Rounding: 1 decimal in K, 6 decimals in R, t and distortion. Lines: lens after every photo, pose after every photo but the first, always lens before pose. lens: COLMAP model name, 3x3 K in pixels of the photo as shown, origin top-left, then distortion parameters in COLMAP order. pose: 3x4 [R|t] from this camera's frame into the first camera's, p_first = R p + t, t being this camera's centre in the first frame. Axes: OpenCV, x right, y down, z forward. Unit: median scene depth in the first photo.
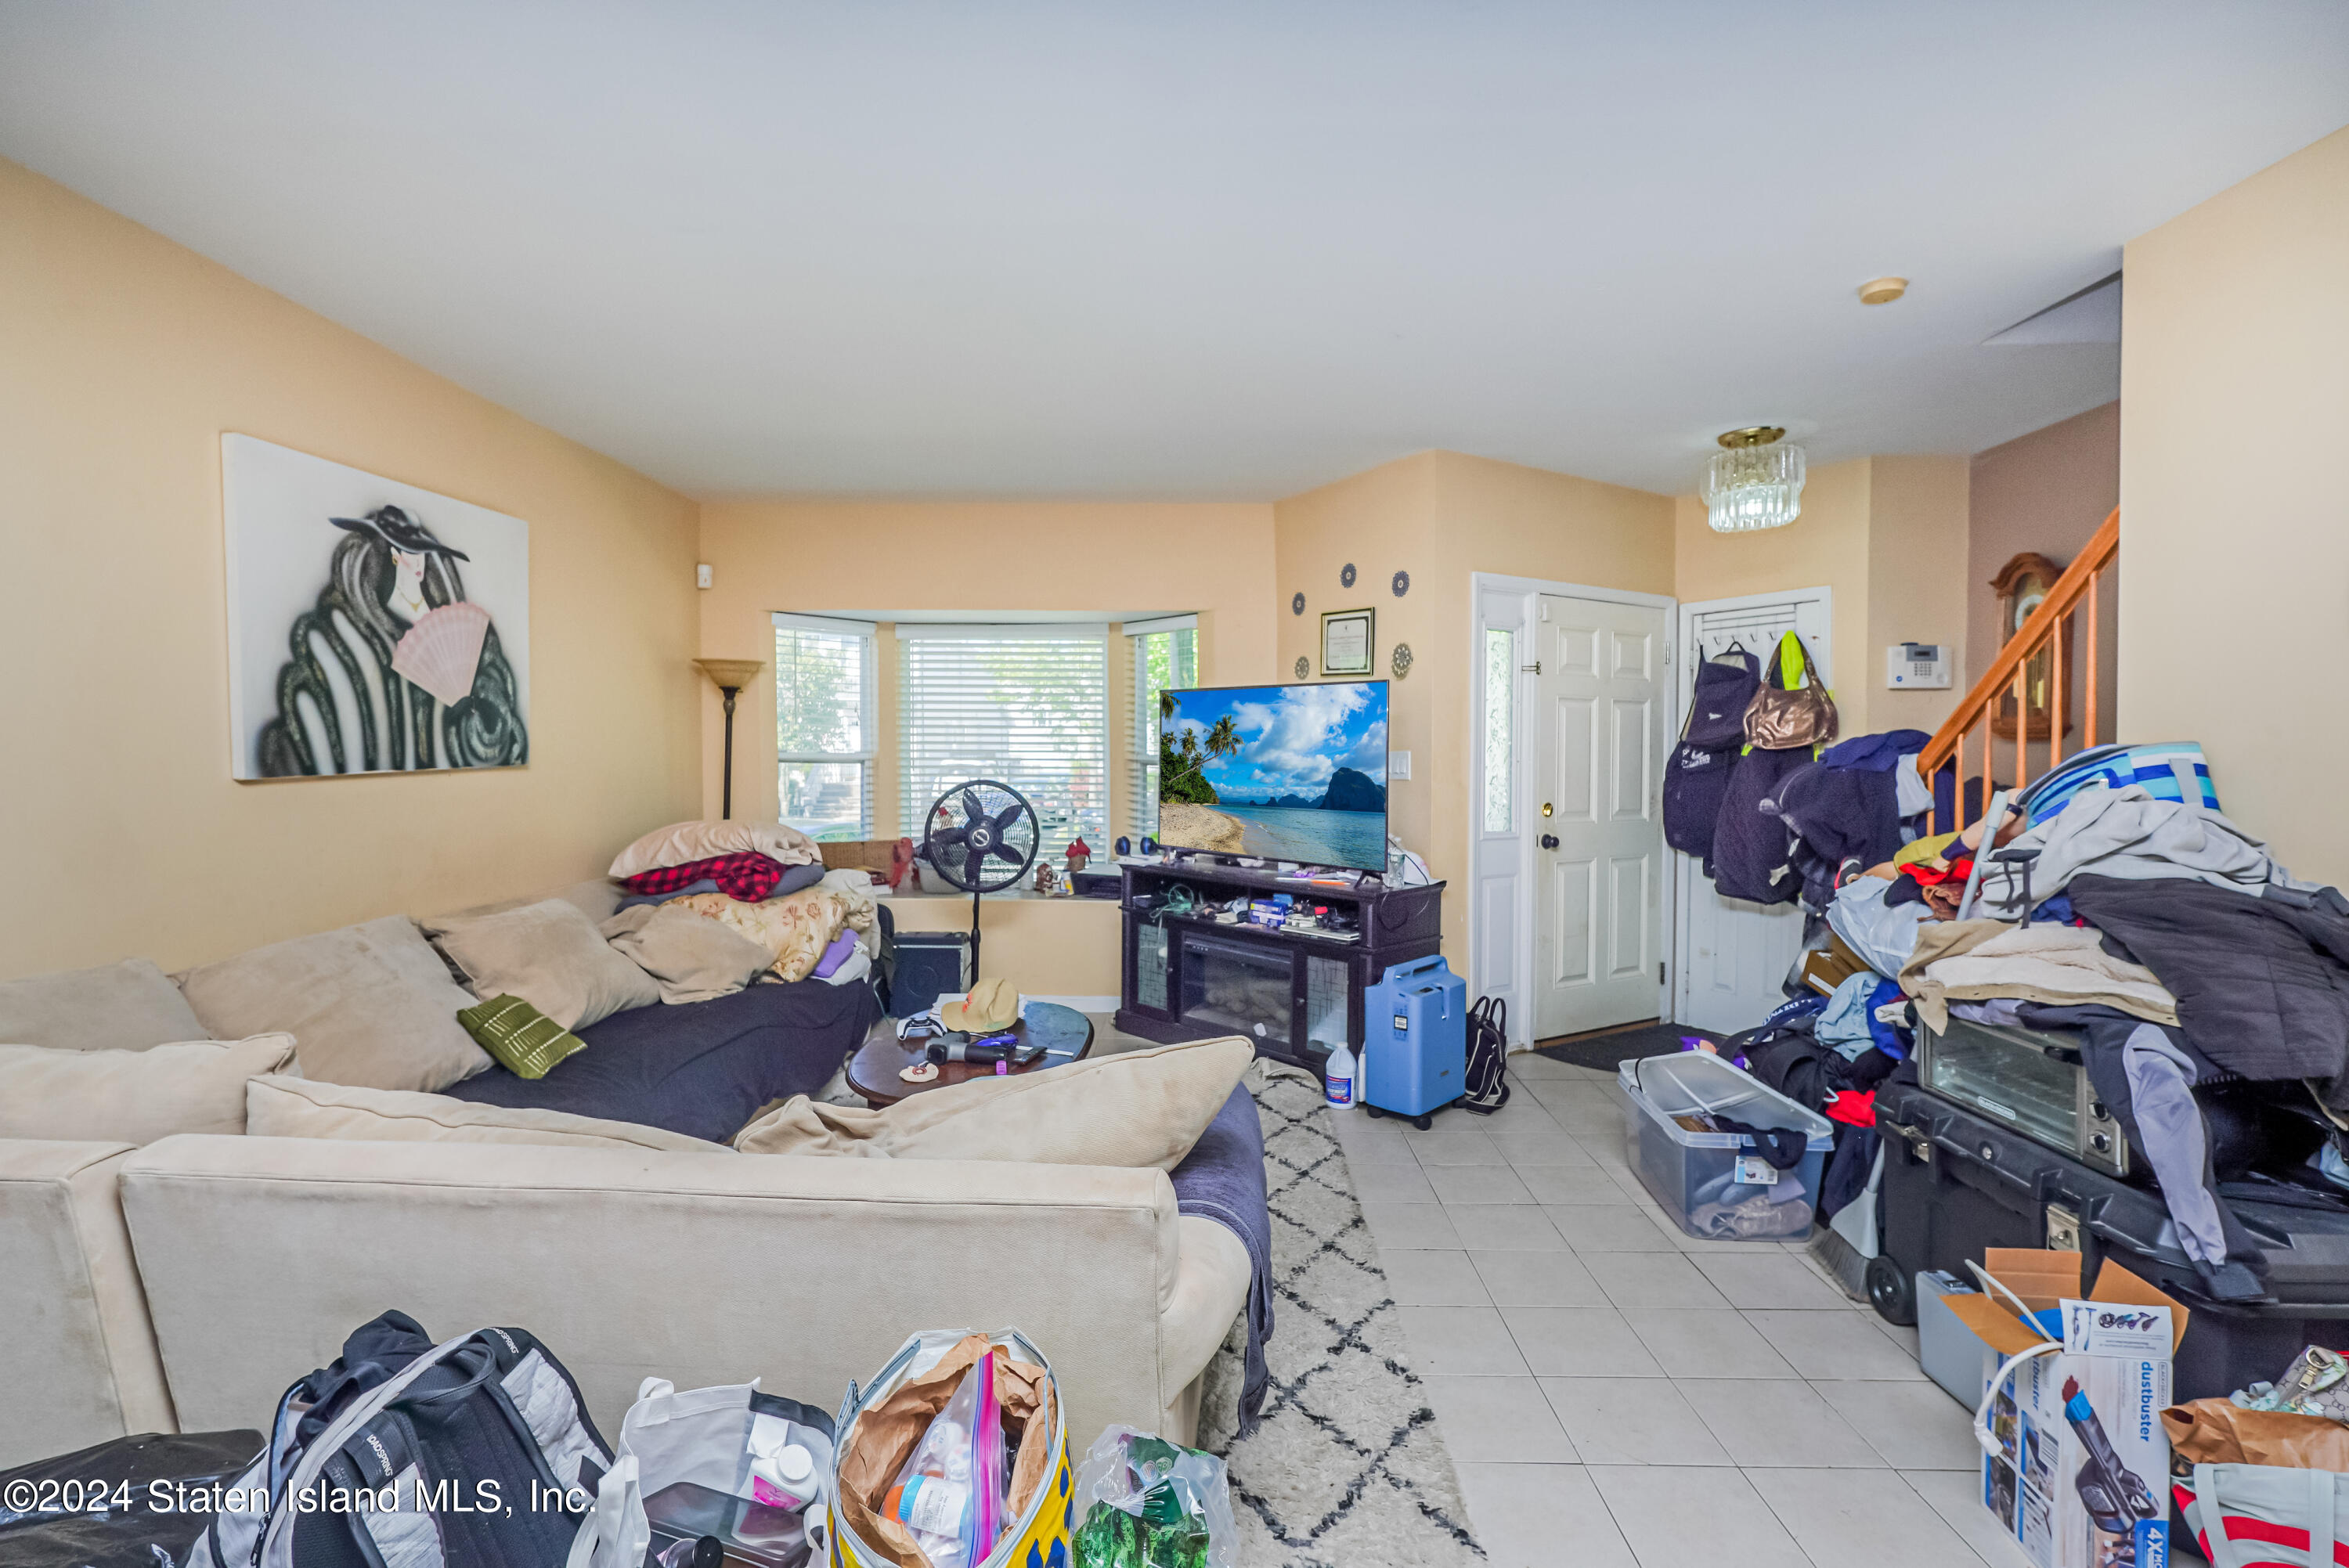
lens RADIAL K [[1073.6, 0, 1169.7], [0, 1073.6, 788.7], [0, 0, 1]] dist [-0.027782, 0.012573]
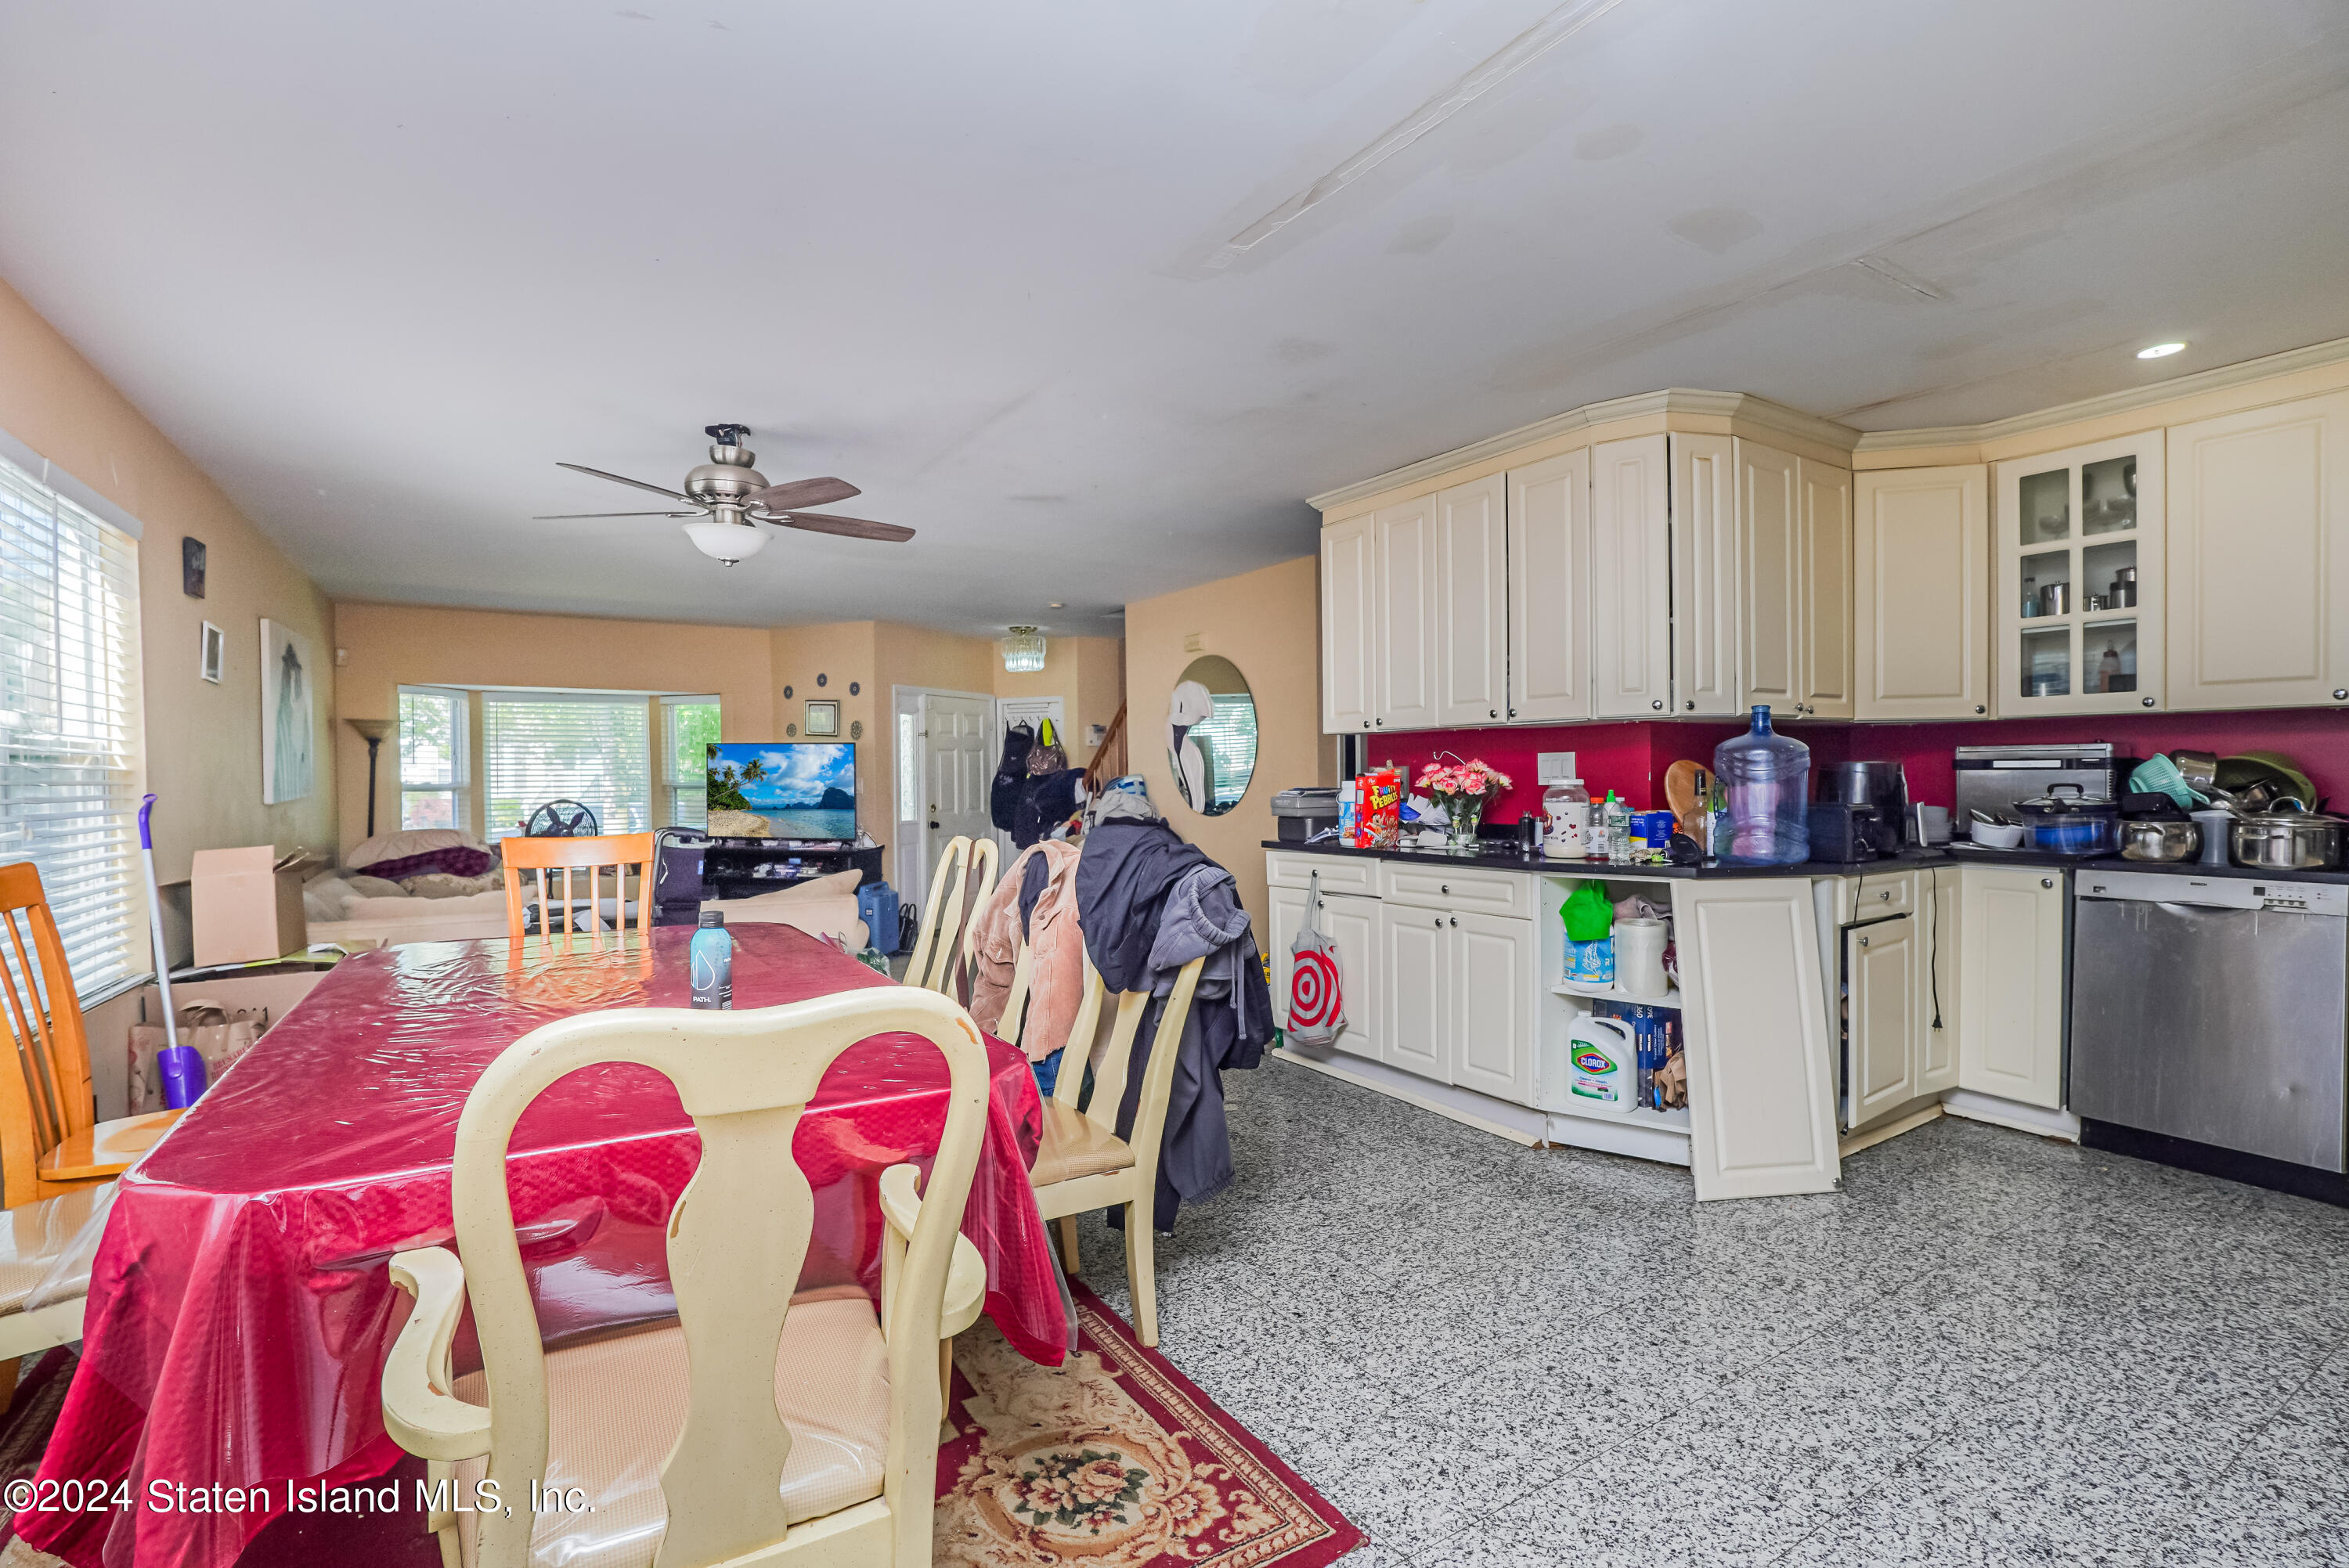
lens RADIAL K [[1073.6, 0, 1169.7], [0, 1073.6, 788.7], [0, 0, 1]] dist [-0.027782, 0.012573]
pose [[0.838031, -0.017508, 0.545342, -0.339234], [0.026288, 0.999620, -0.008305, 0.013045], [-0.544989, 0.021296, 0.838172, -0.842348]]
